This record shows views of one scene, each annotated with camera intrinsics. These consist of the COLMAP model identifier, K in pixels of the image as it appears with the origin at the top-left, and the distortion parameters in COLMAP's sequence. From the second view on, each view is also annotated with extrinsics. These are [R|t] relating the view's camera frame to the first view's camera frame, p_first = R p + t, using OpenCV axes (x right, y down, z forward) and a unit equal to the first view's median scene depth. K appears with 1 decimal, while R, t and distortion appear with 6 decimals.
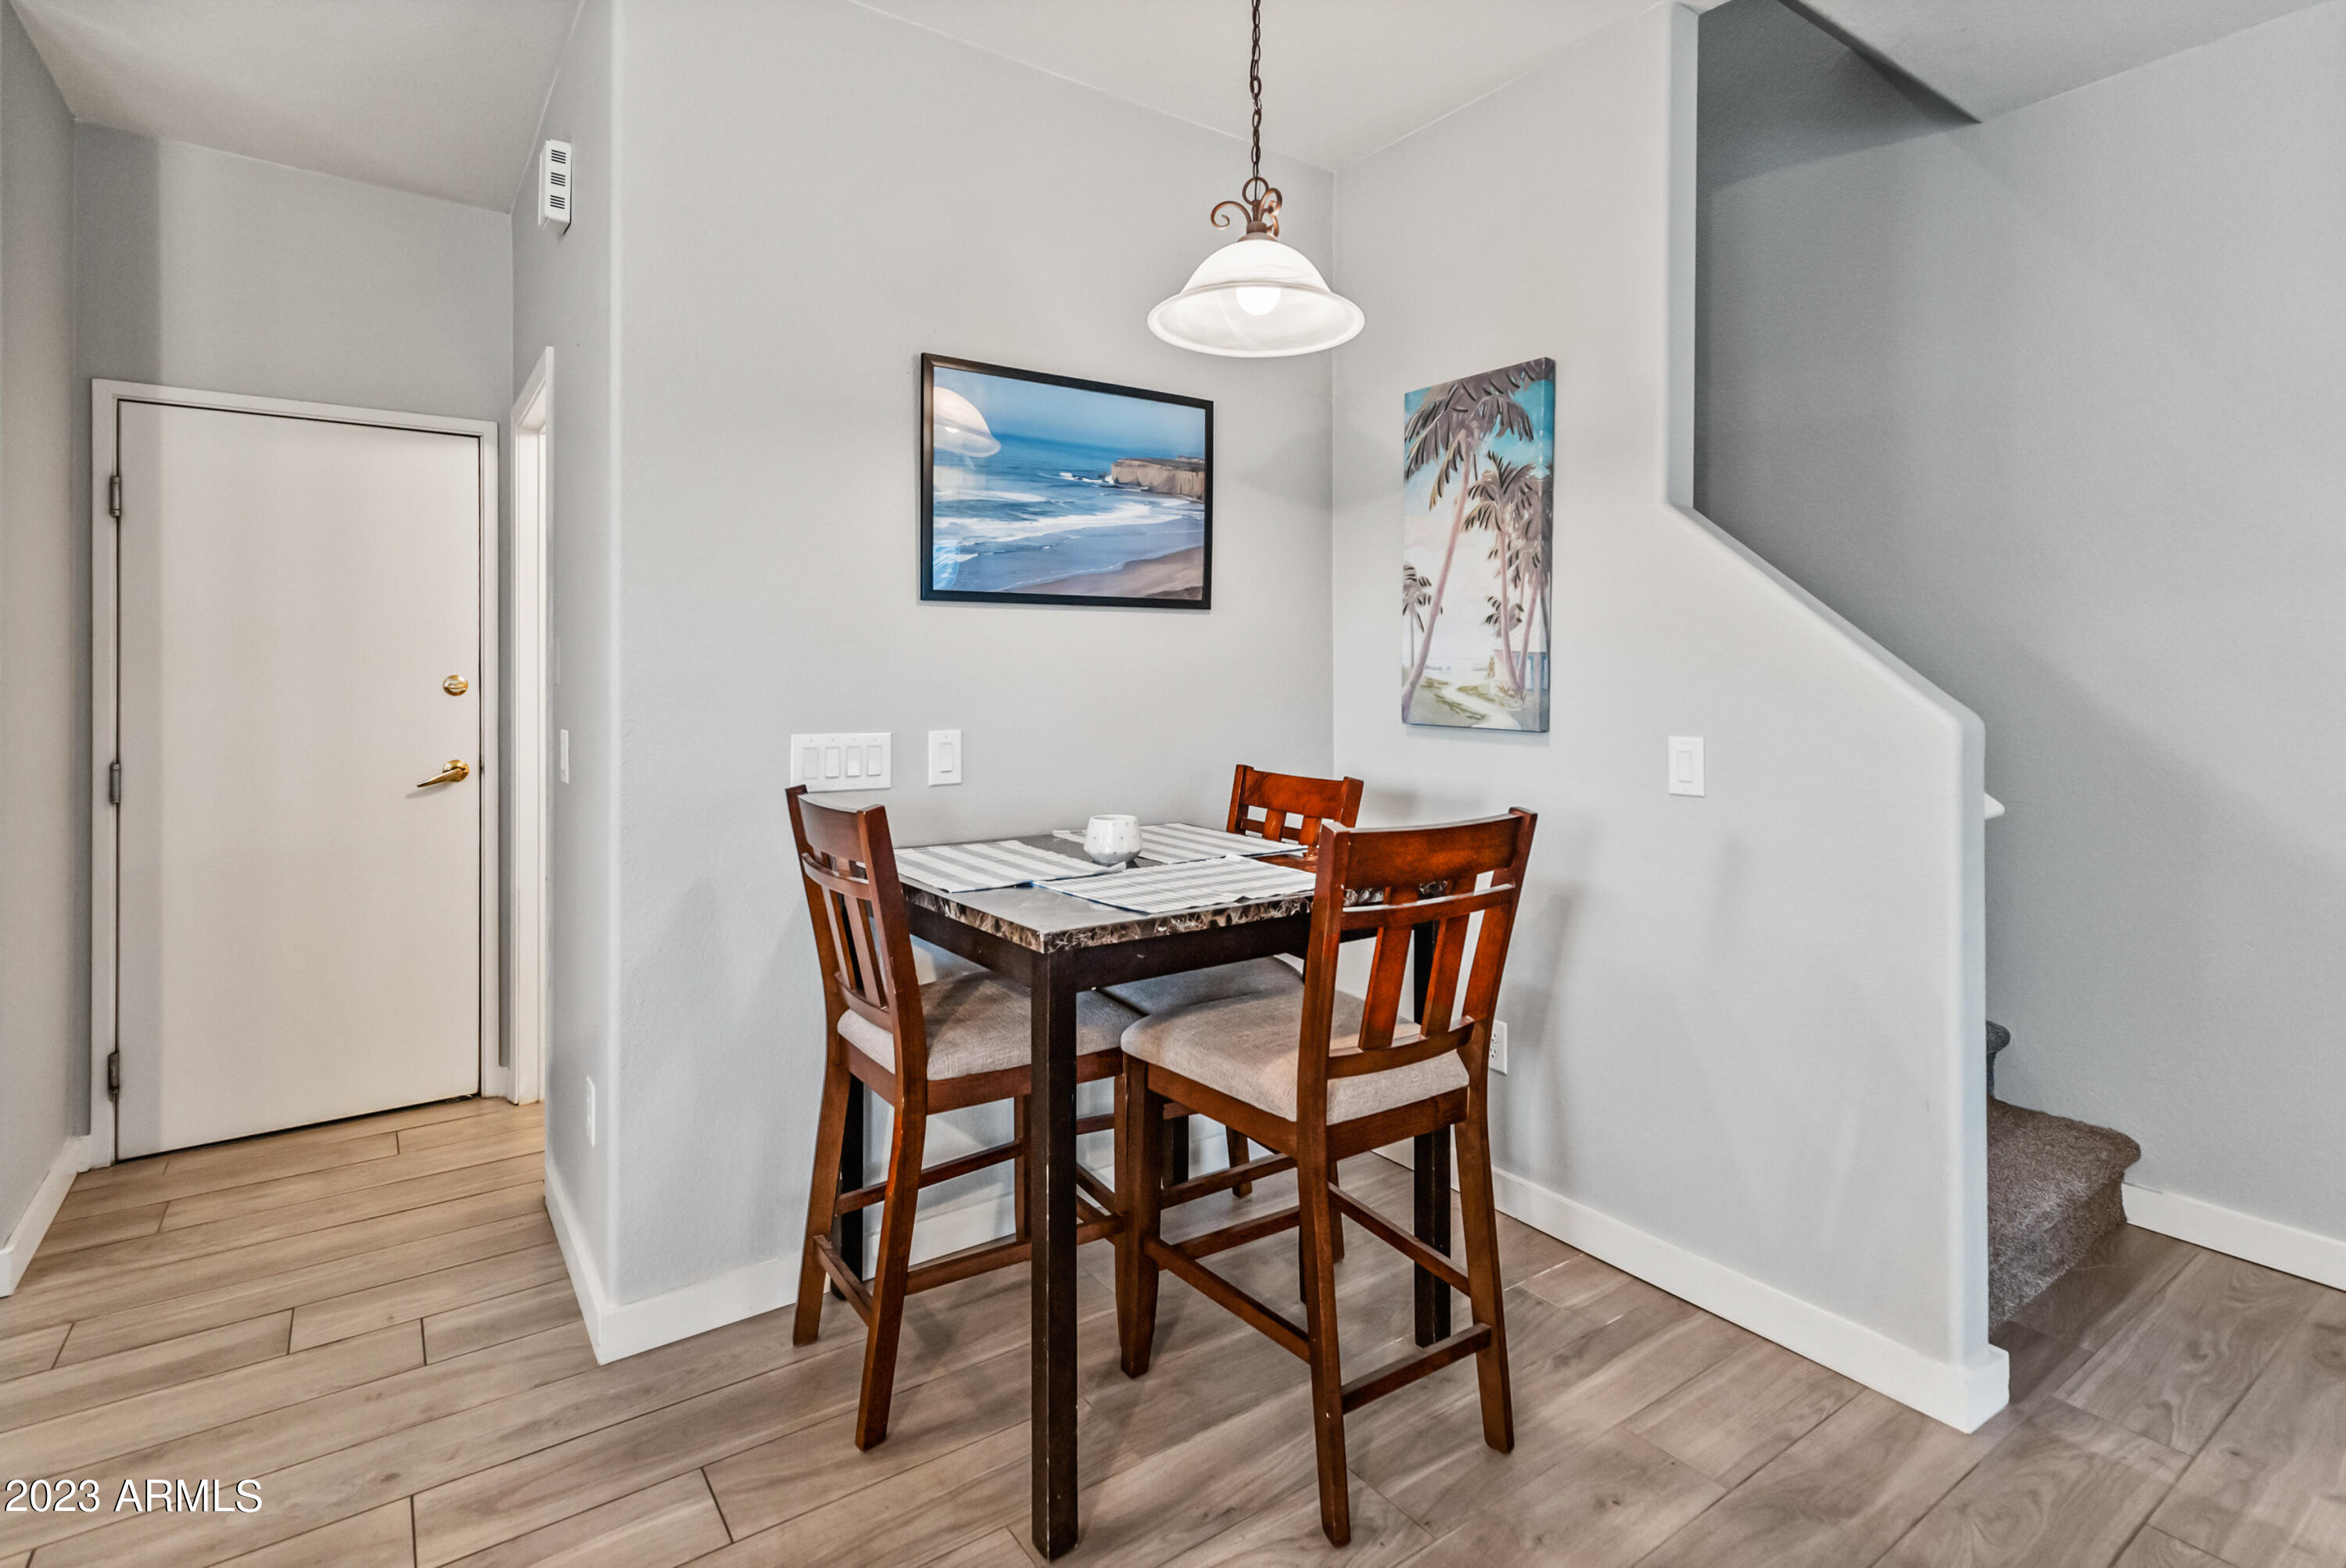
lens RADIAL K [[1125.3, 0, 1190.9], [0, 1125.3, 673.8], [0, 0, 1]] dist [0.012155, -0.002325]
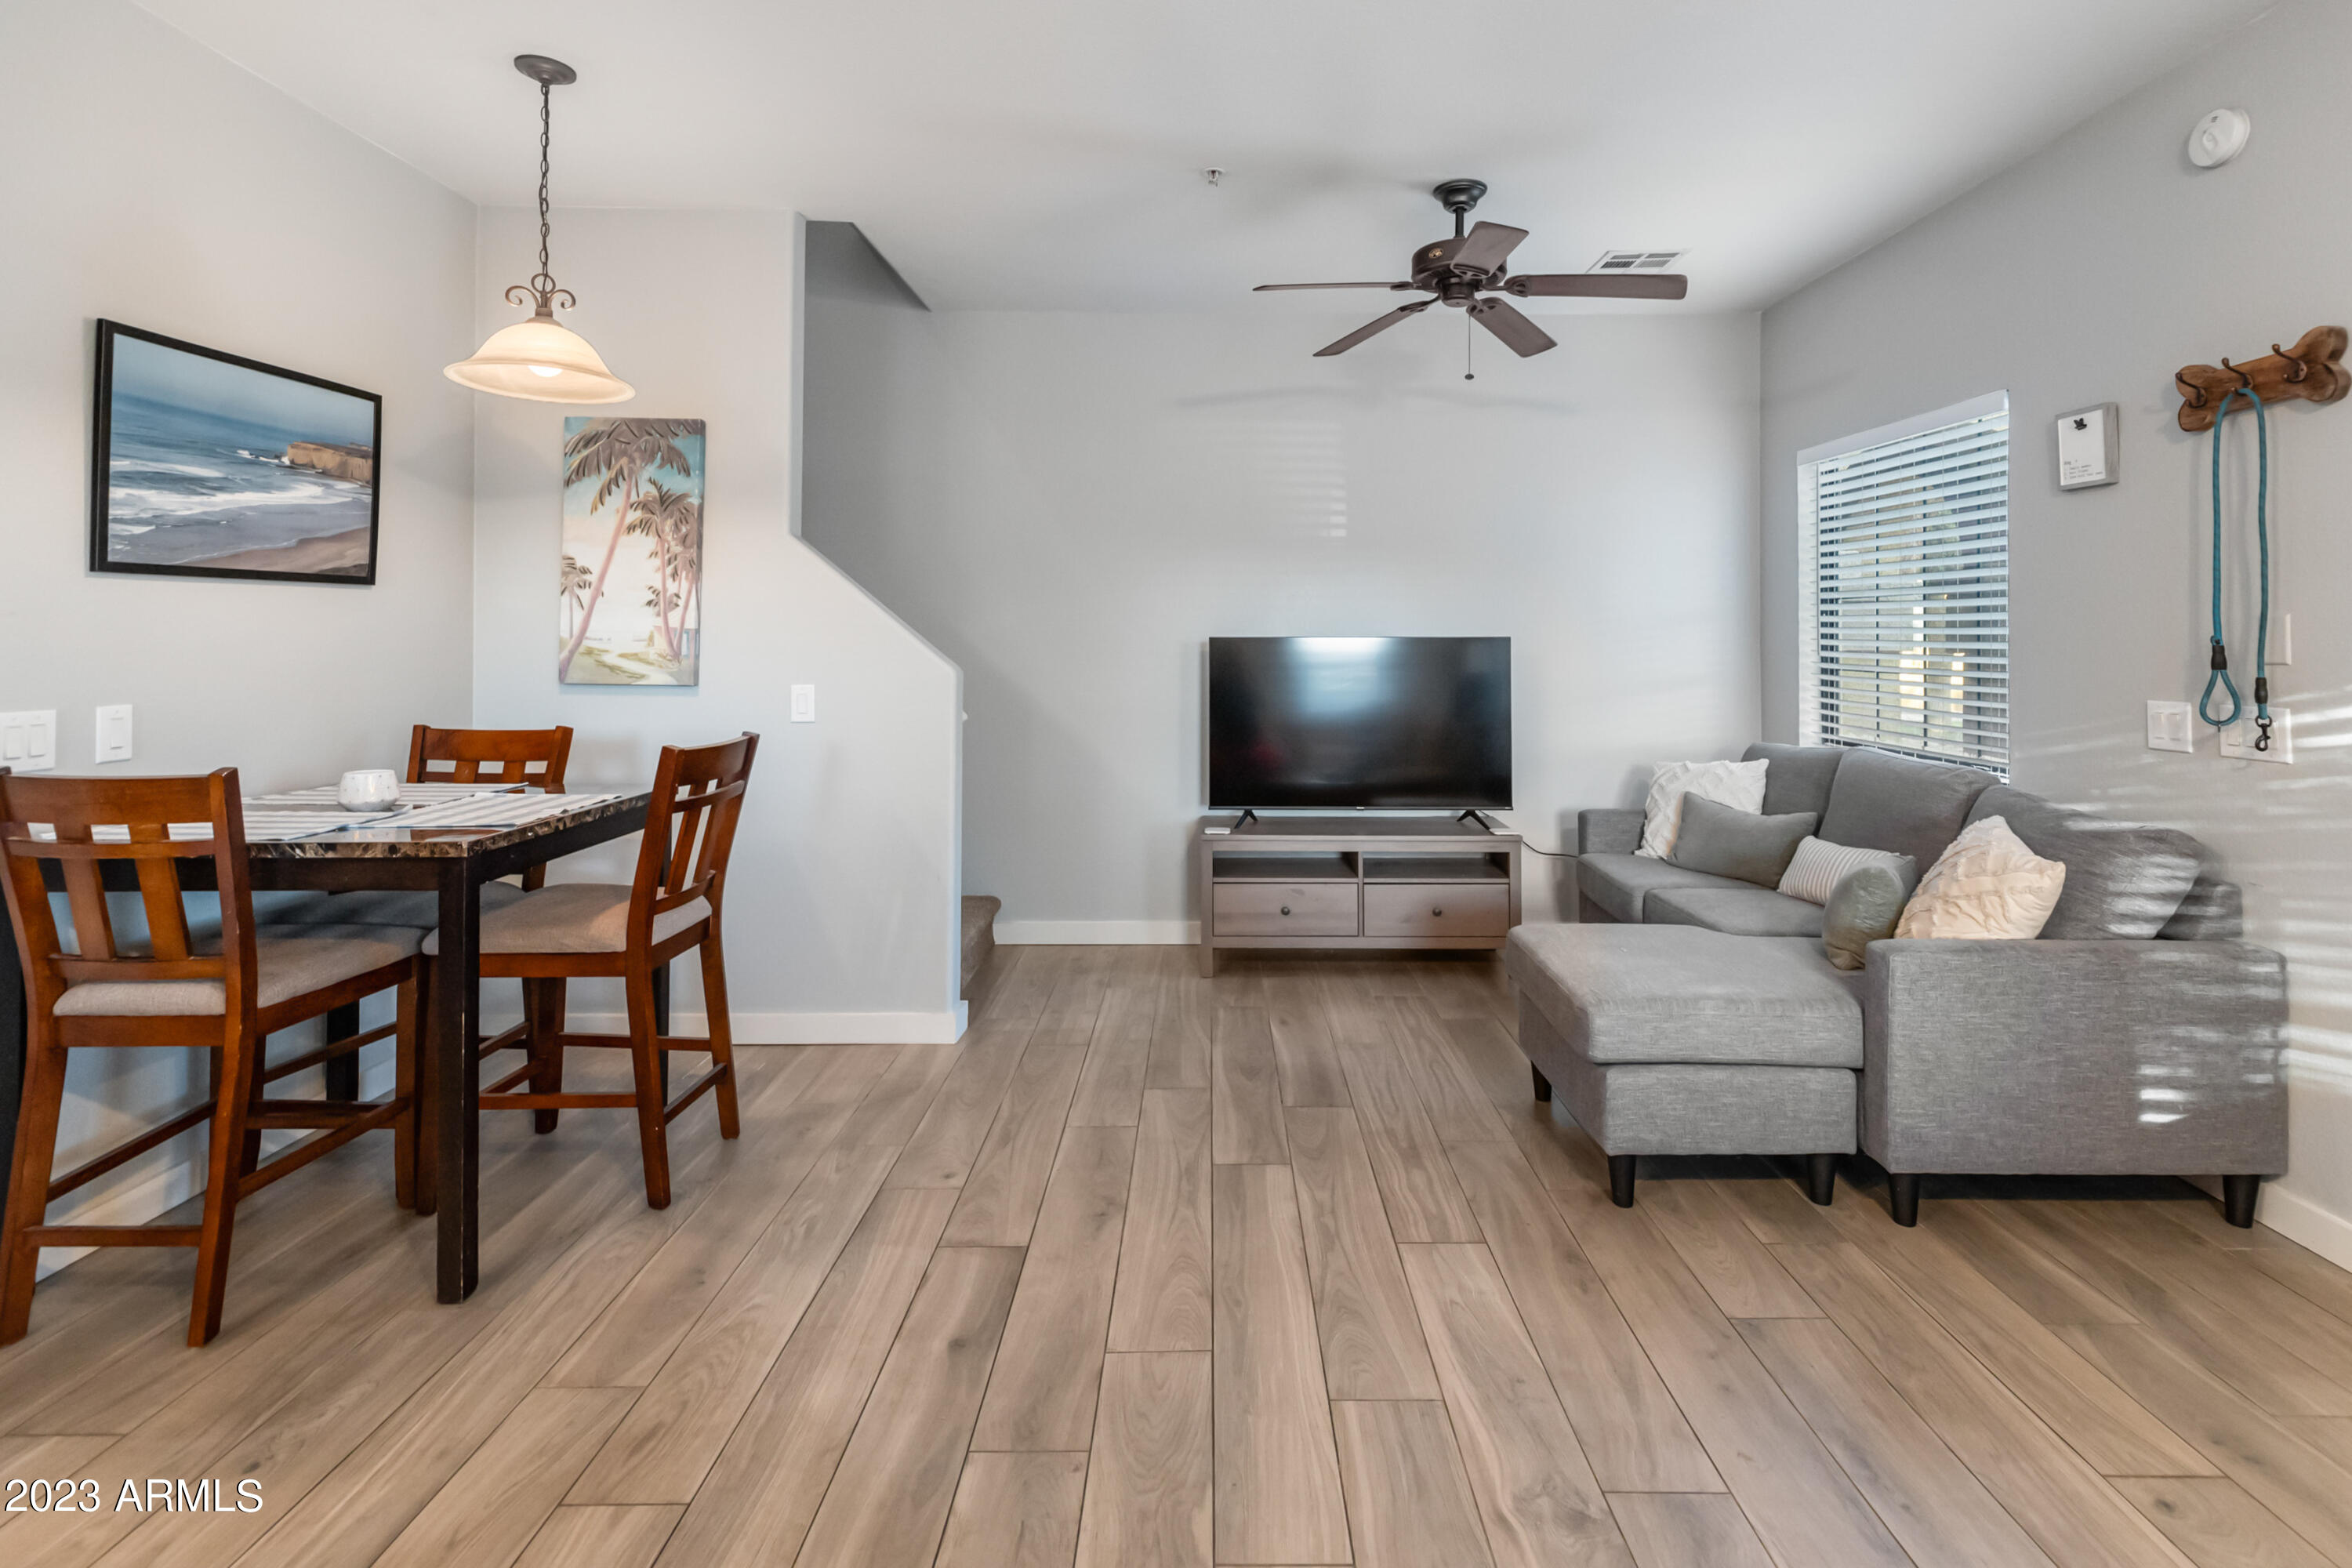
lens RADIAL K [[1128.1, 0, 1204.8], [0, 1128.1, 643.6], [0, 0, 1]] dist [0.012155, -0.002325]
pose [[0.585383, -0.004621, 0.810743, -0.456641], [-0.006410, 0.999926, 0.010327, -0.019210], [-0.810731, -0.011242, 0.585310, -0.334445]]
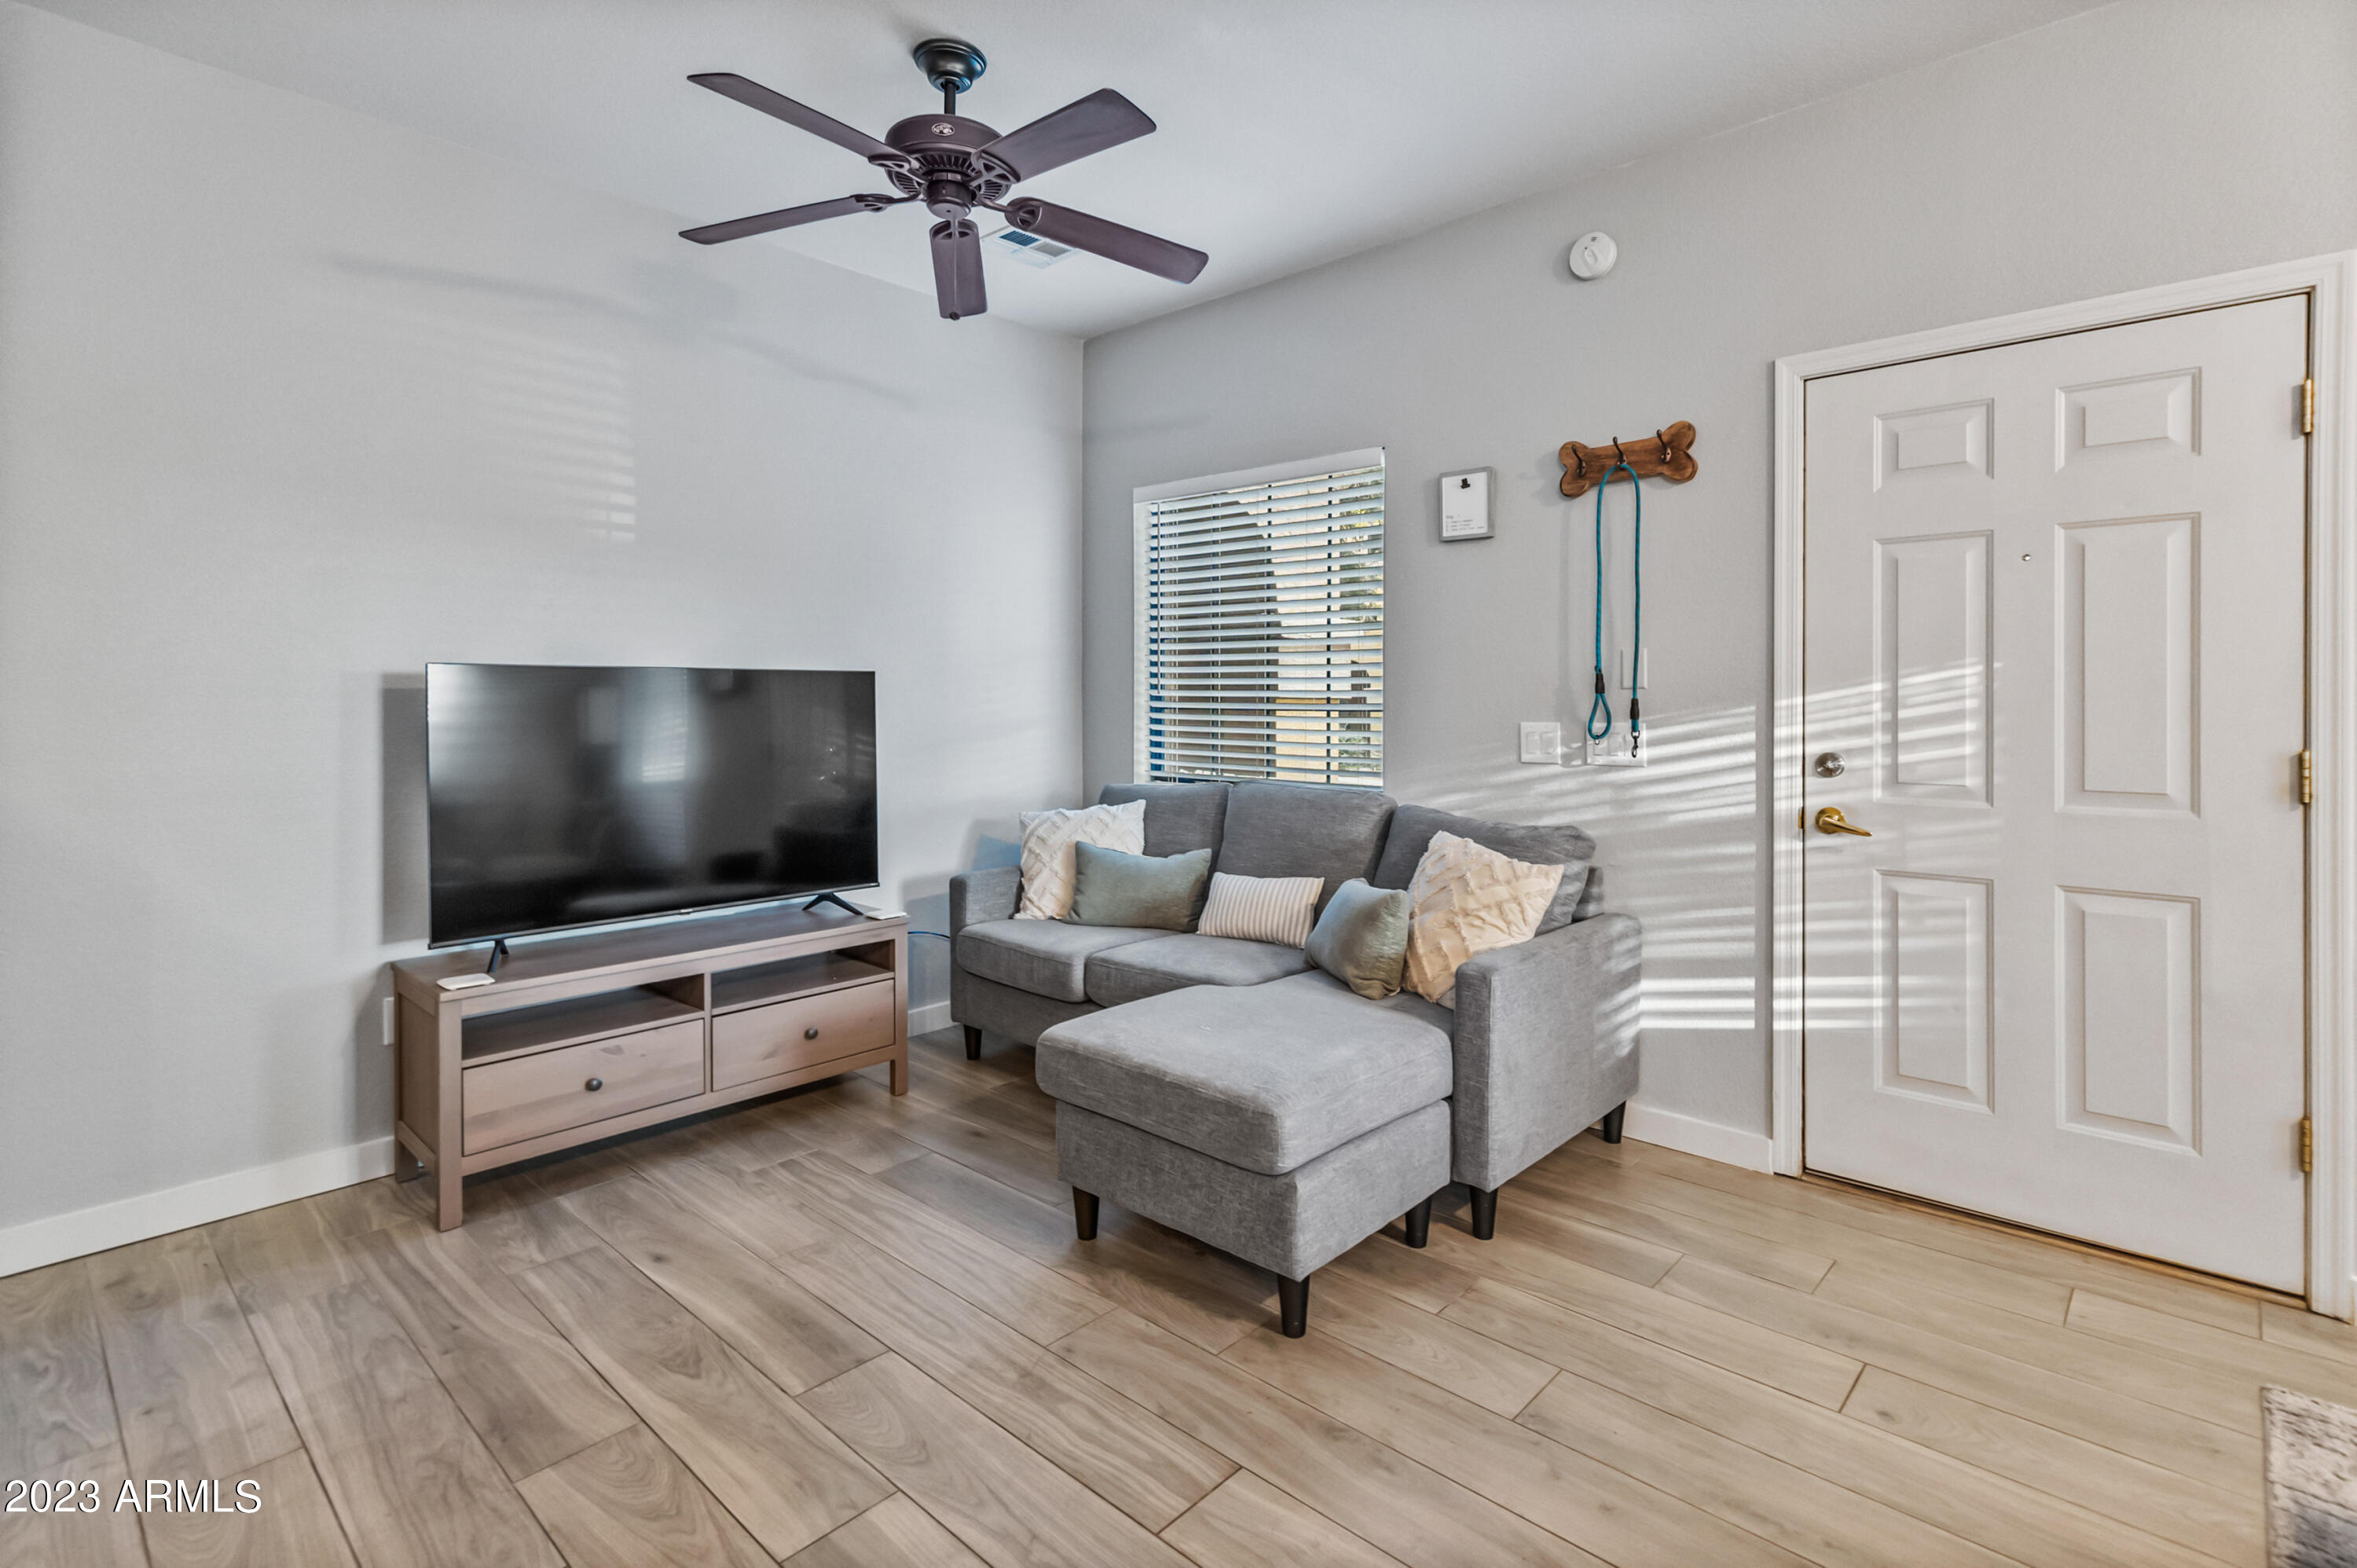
lens RADIAL K [[1130.5, 0, 1204.7], [0, 1130.5, 716.5], [0, 0, 1]] dist [0.012155, -0.002325]
pose [[-0.210762, -0.014920, 0.977423, -0.220495], [-0.007017, 0.999881, 0.013750, 0.019761], [-0.977512, -0.003961, -0.210842, 0.203646]]
